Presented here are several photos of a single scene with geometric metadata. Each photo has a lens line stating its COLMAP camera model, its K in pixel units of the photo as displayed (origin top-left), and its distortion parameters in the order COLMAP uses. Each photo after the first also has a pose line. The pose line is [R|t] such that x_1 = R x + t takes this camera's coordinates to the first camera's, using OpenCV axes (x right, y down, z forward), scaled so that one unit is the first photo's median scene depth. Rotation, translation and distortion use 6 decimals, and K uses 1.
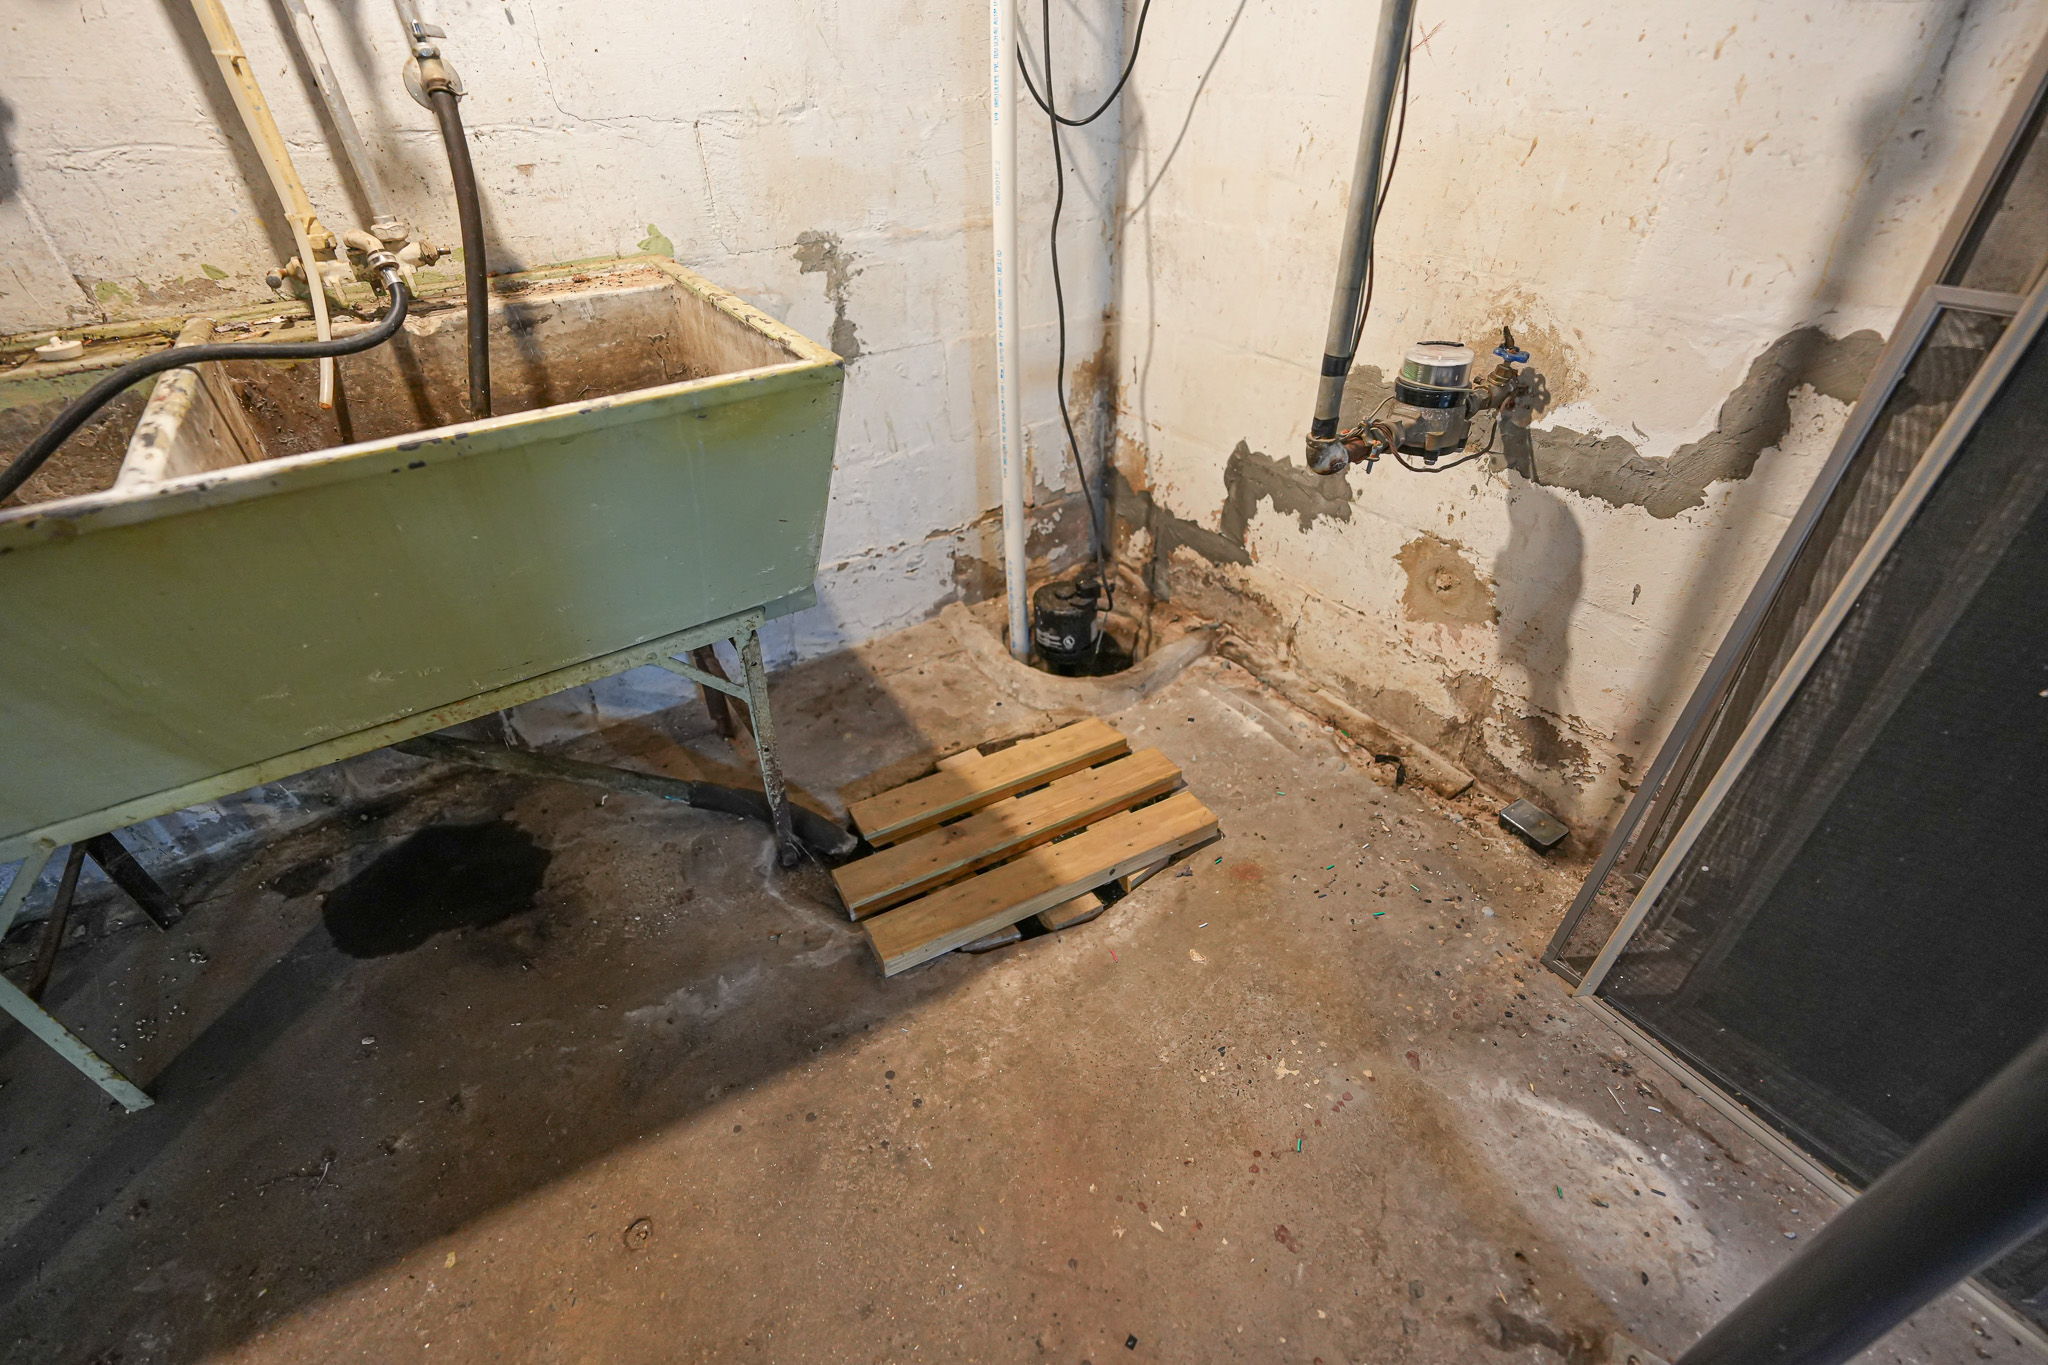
lens RADIAL K [[904.5, 0, 1020.2], [0, 904.5, 683.3], [0, 0, 1]] dist [-0.020679, 0.008278]
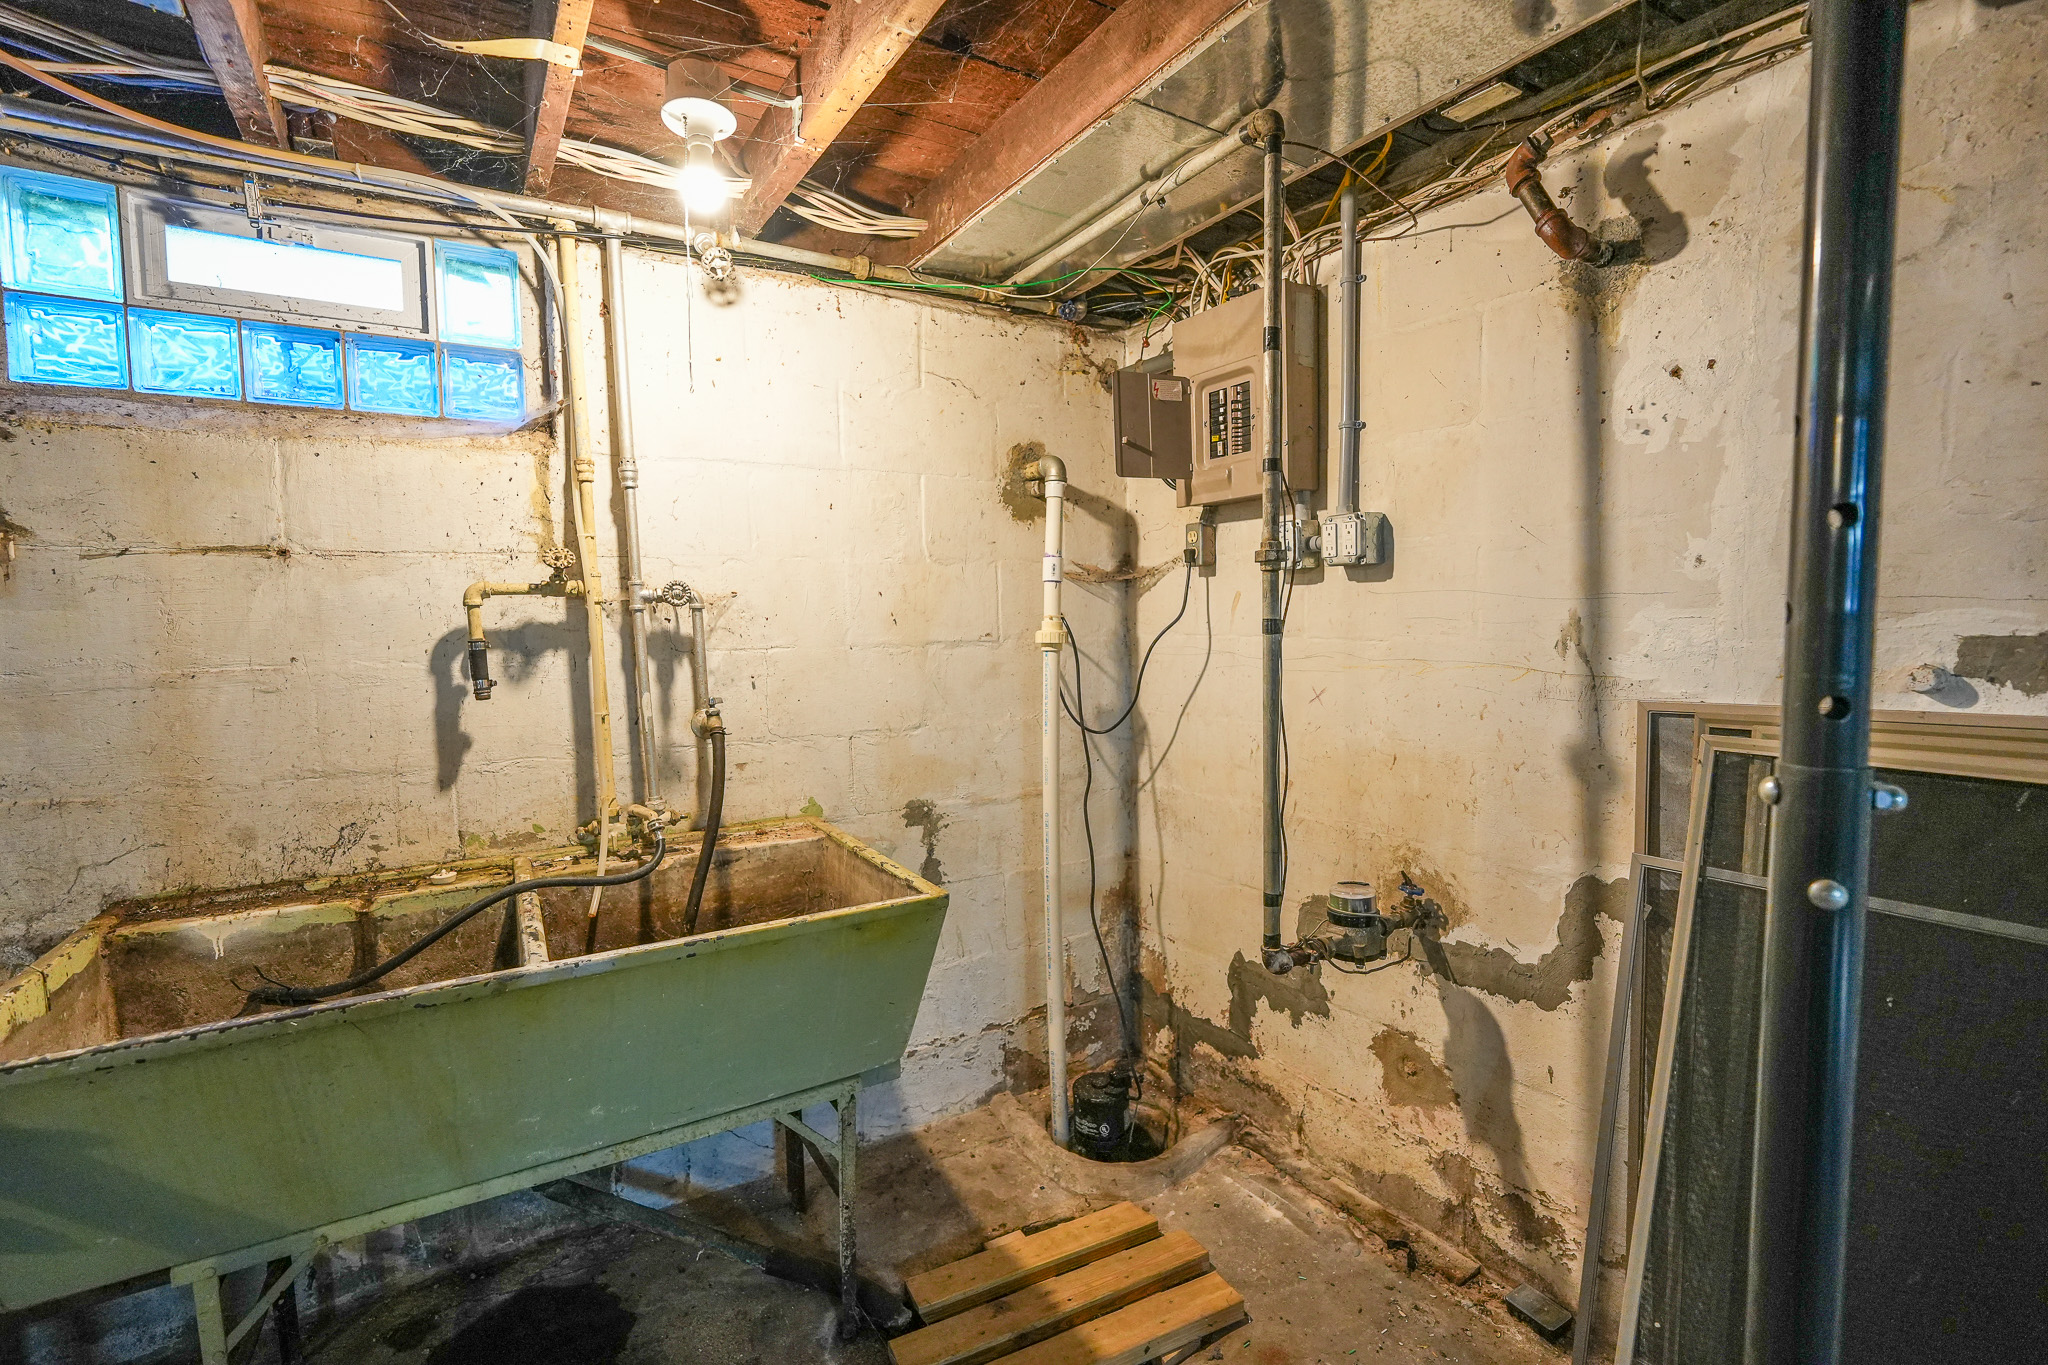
lens RADIAL K [[904.5, 0, 1022.2], [0, 904.5, 685.4], [0, 0, 1]] dist [-0.020679, 0.008278]
pose [[0.999111, 0.001089, -0.042151, -0.002586], [-0.022964, 0.852444, -0.522313, 0.092418], [0.035363, 0.522817, 0.851711, -0.323645]]
